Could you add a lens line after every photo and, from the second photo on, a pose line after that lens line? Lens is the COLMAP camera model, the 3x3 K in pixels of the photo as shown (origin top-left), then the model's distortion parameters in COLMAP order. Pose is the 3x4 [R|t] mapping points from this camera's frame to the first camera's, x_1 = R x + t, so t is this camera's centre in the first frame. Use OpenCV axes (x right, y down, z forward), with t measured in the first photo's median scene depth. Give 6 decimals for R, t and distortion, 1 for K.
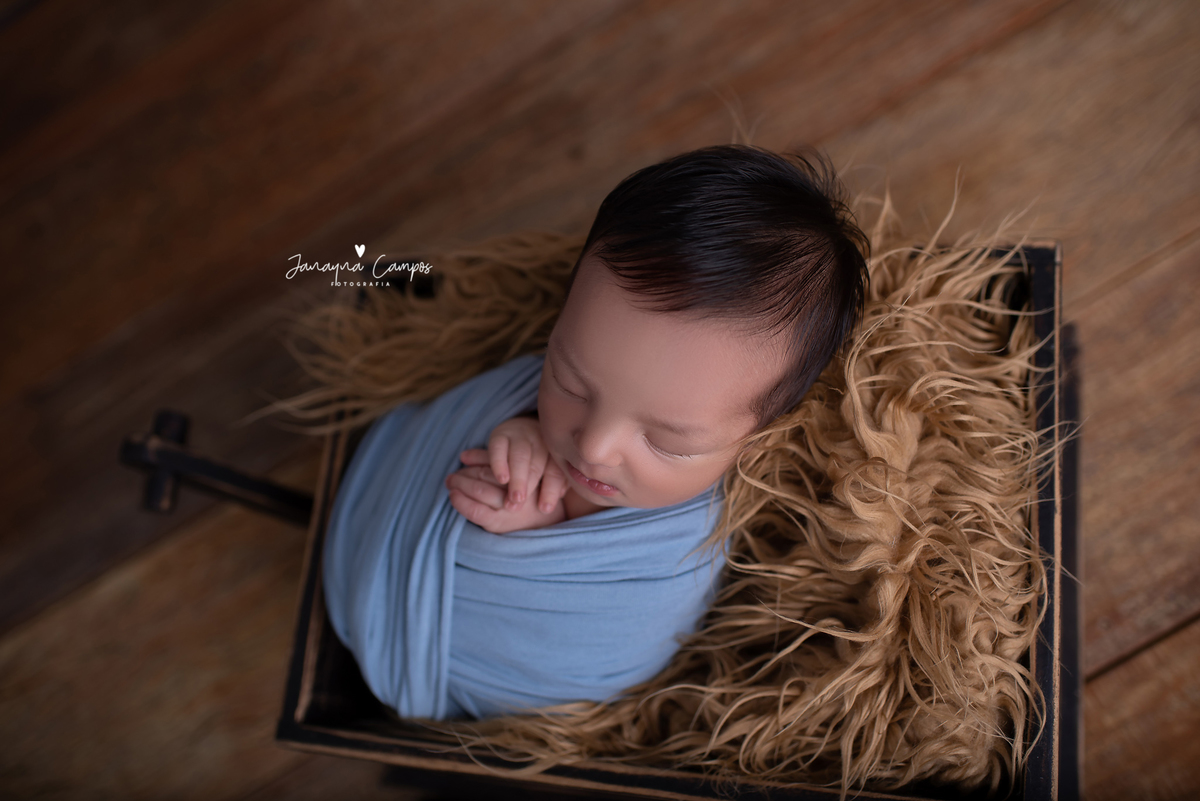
lens RADIAL K [[1248.4, 0, 600.0], [0, 1248.4, 400.5], [0, 0, 1]] dist [-0.063108, 0.035624]
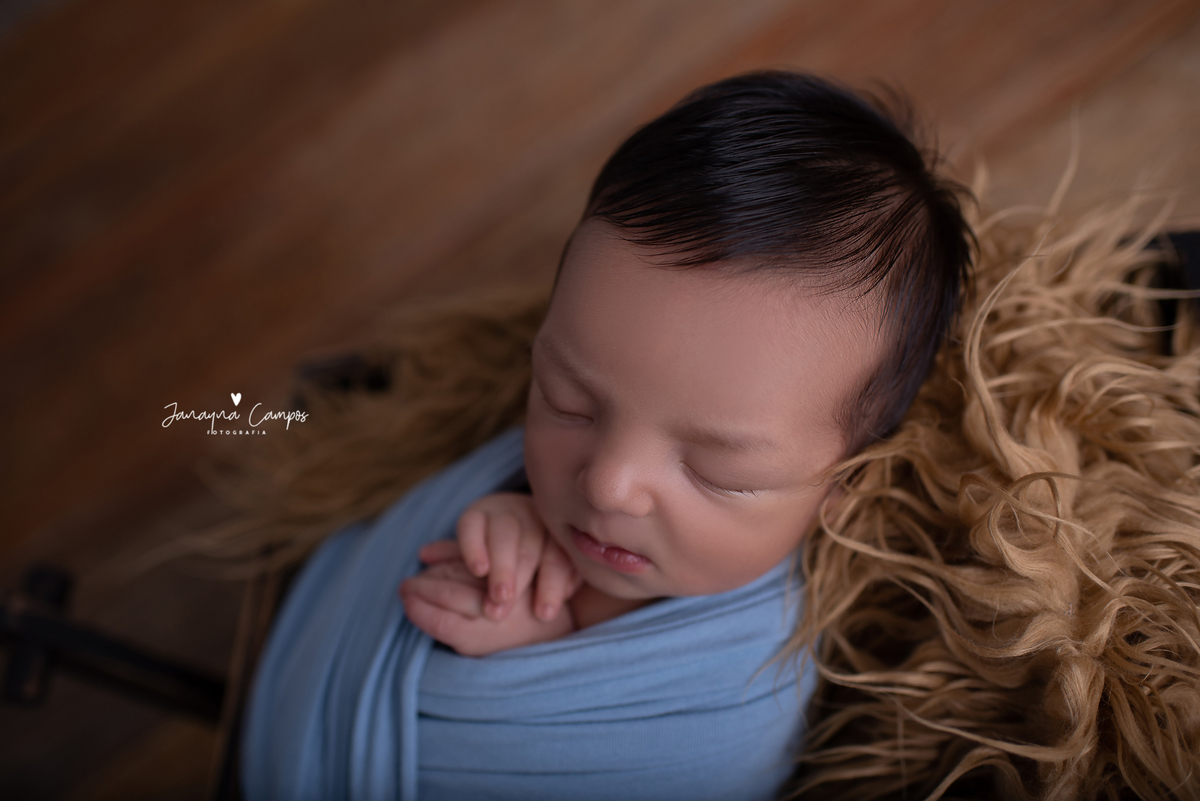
lens RADIAL K [[1248.4, 0, 600.0], [0, 1248.4, 400.5], [0, 0, 1]] dist [-0.063108, 0.035624]
pose [[0.997407, -0.071948, -0.001725, -0.004362], [0.069479, 0.968870, -0.237622, 0.140525], [0.018768, 0.236886, 0.971356, 0.321283]]
